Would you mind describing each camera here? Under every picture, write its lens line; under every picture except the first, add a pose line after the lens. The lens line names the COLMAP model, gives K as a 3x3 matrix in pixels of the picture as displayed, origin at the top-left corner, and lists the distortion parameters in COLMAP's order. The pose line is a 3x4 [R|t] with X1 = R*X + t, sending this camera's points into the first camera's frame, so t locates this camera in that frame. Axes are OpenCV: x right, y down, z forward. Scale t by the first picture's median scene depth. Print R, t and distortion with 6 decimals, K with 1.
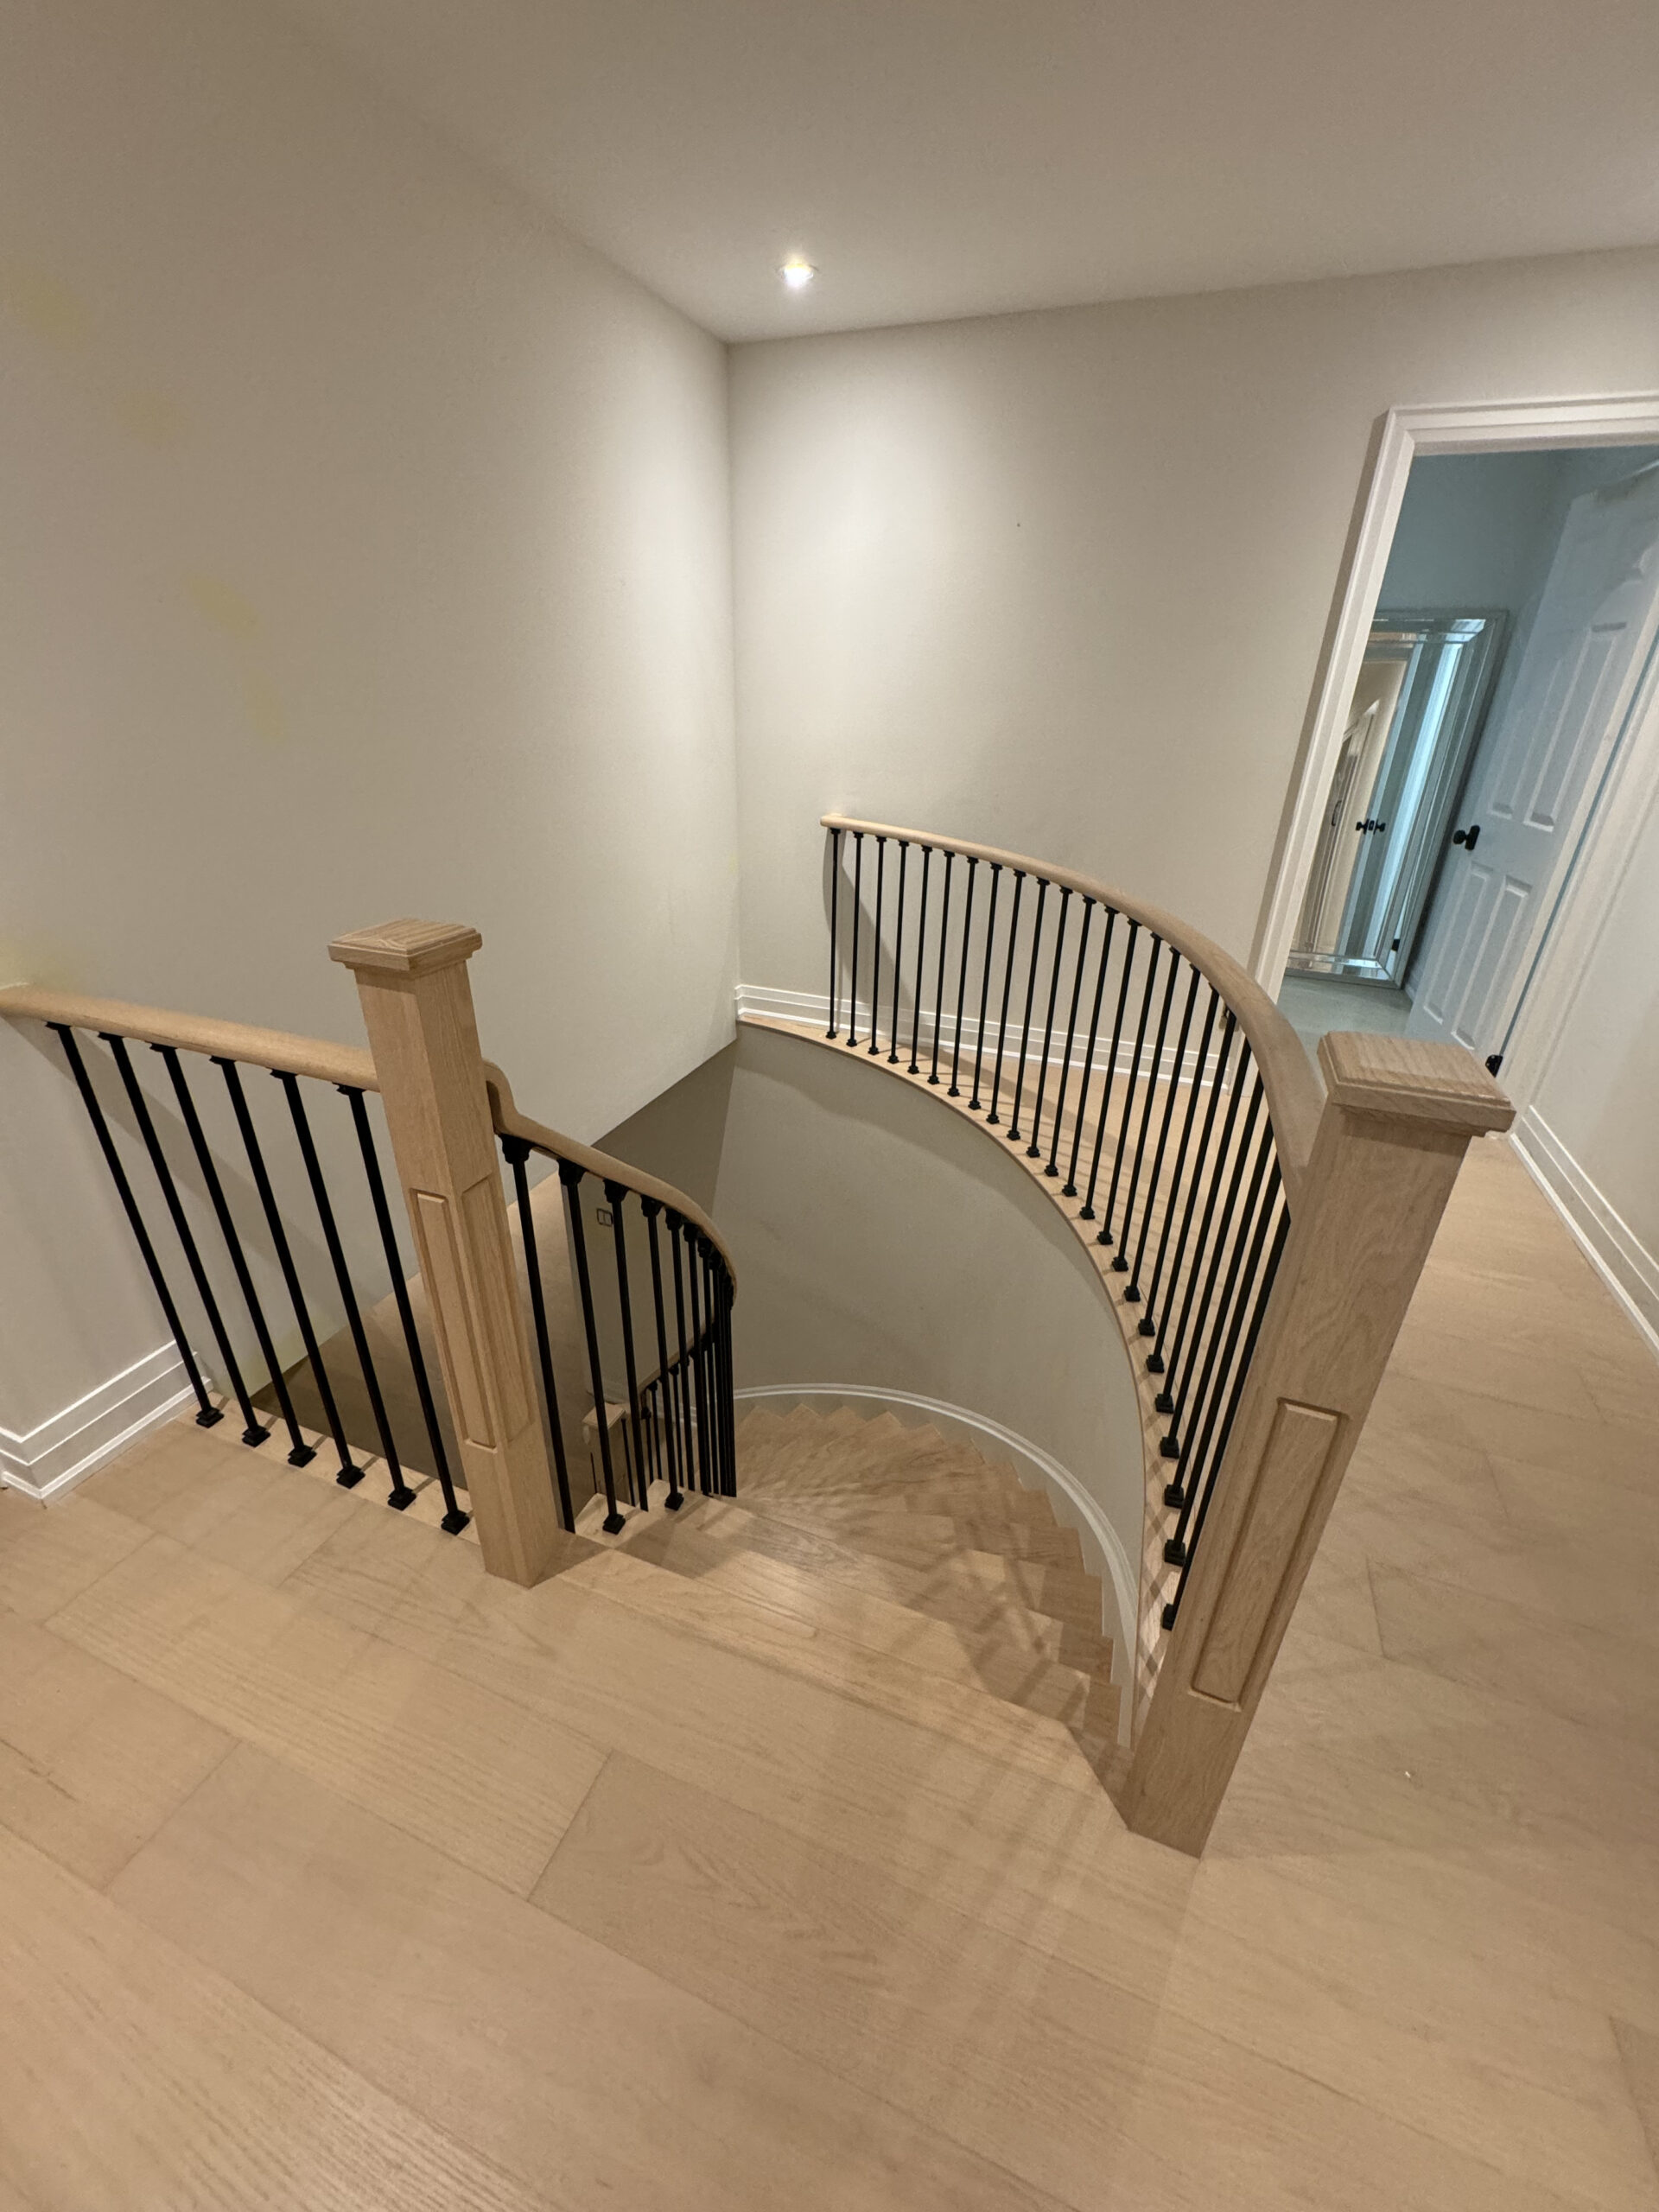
lens RADIAL K [[875.1, 0, 832.7], [0, 875.1, 1099.5], [0, 0, 1]] dist [-0.003574, 0.000743]
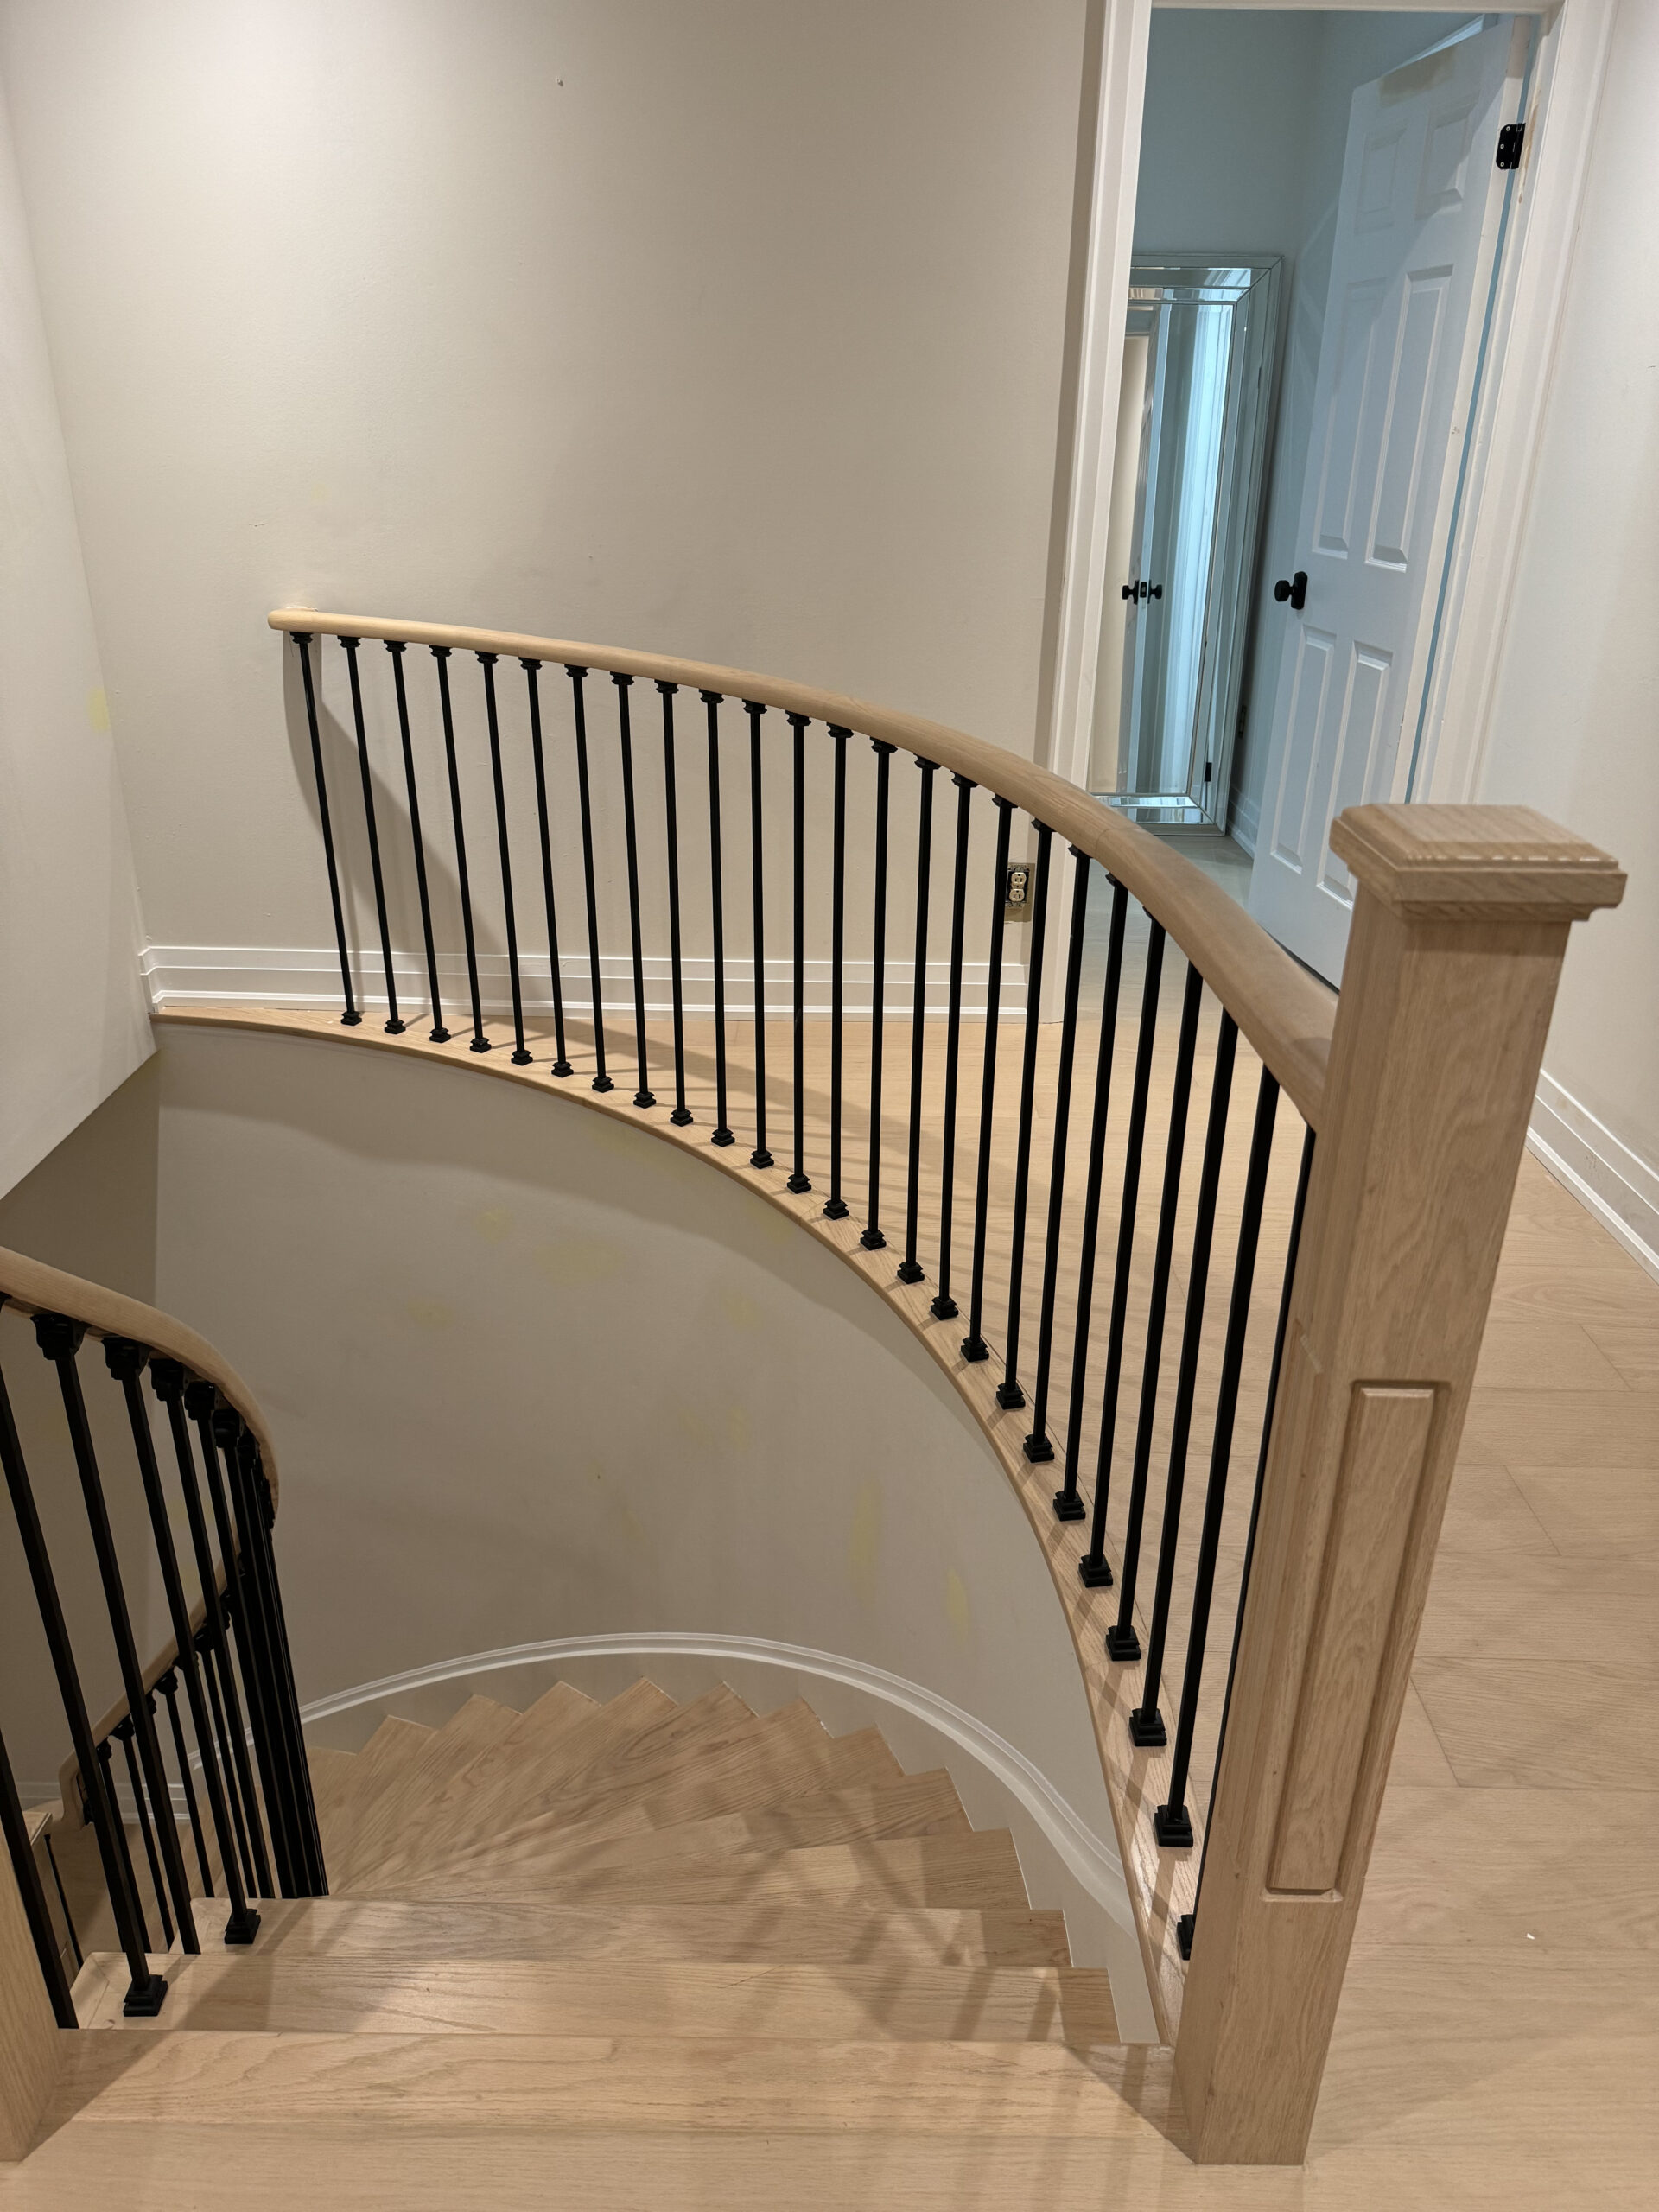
lens RADIAL K [[1544.4, 0, 818.4], [0, 1544.4, 1107.8], [0, 0, 1]] dist [0.063093, -0.085759]
pose [[0.935894, -0.154425, 0.316631, -0.067462], [0.158200, 0.987309, 0.013918, 0.020864], [-0.314762, 0.037065, 0.948447, 0.005754]]
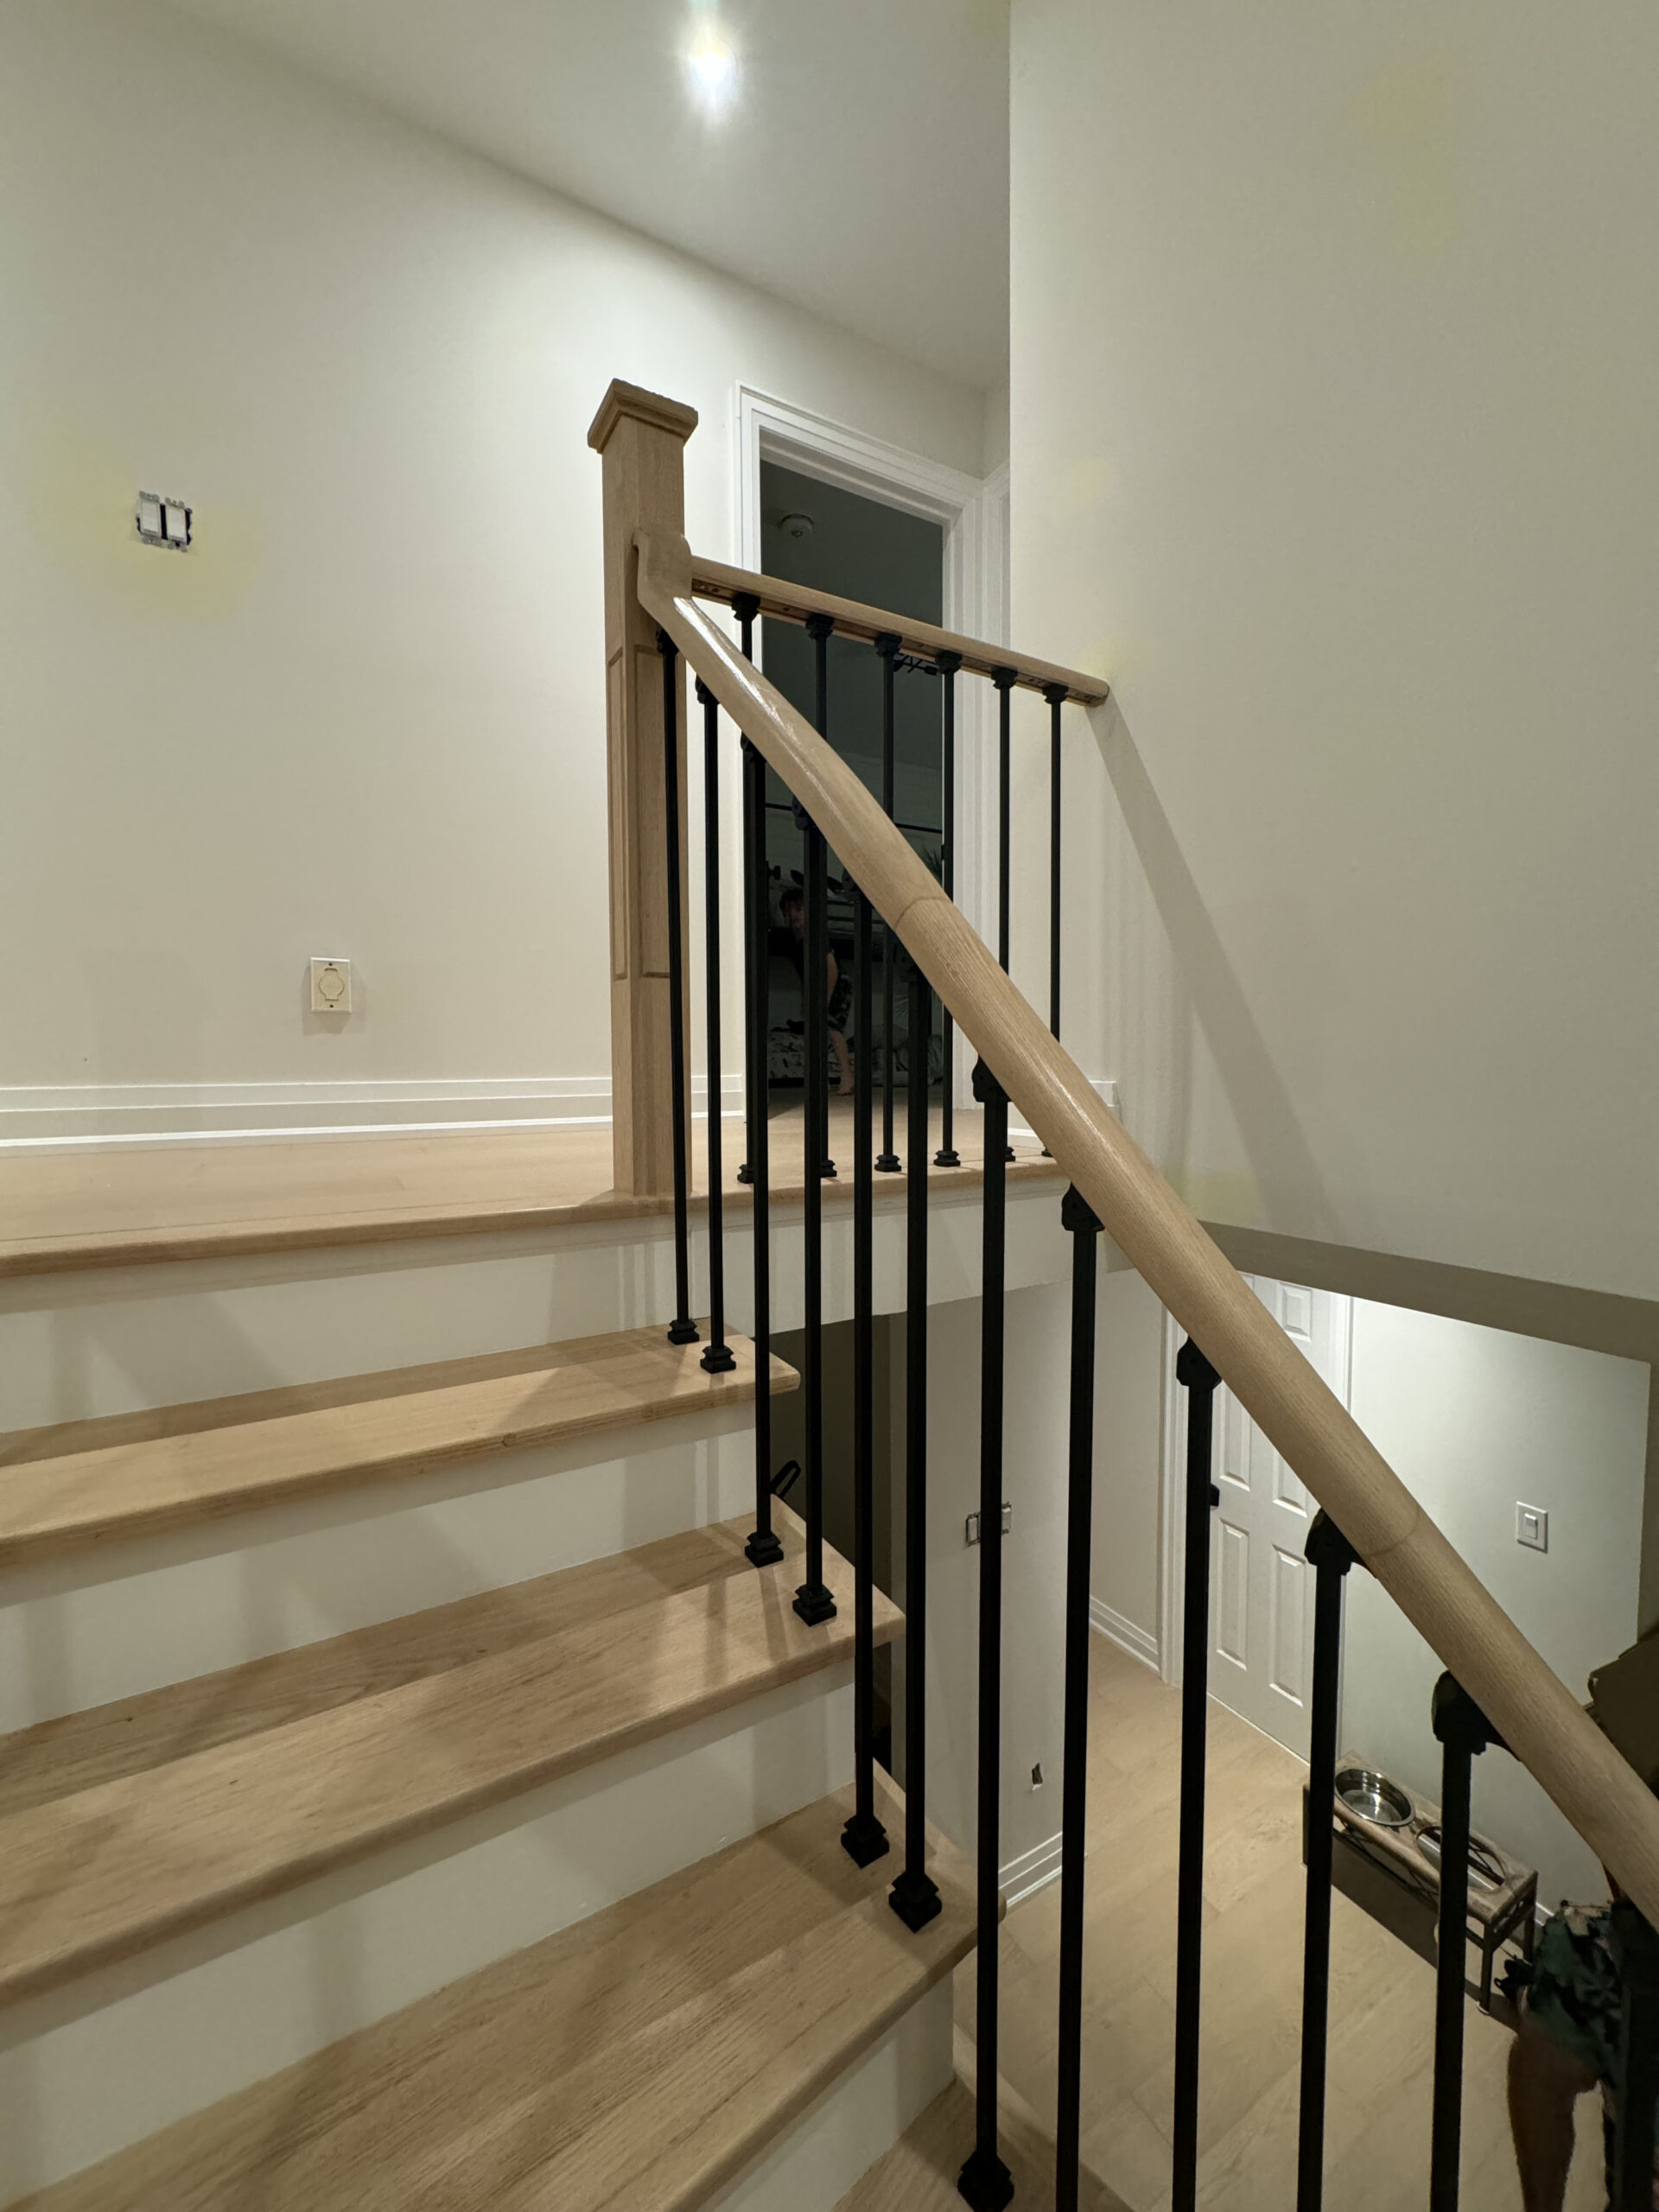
lens RADIAL K [[875.1, 0, 837.2], [0, 875.1, 1114.1], [0, 0, 1]] dist [-0.003574, 0.000743]
pose [[-0.612957, 0.019160, -0.789884, 0.131441], [-0.344400, 0.893258, 0.288926, 0.088203], [0.711106, 0.449135, -0.540930, 0.955200]]
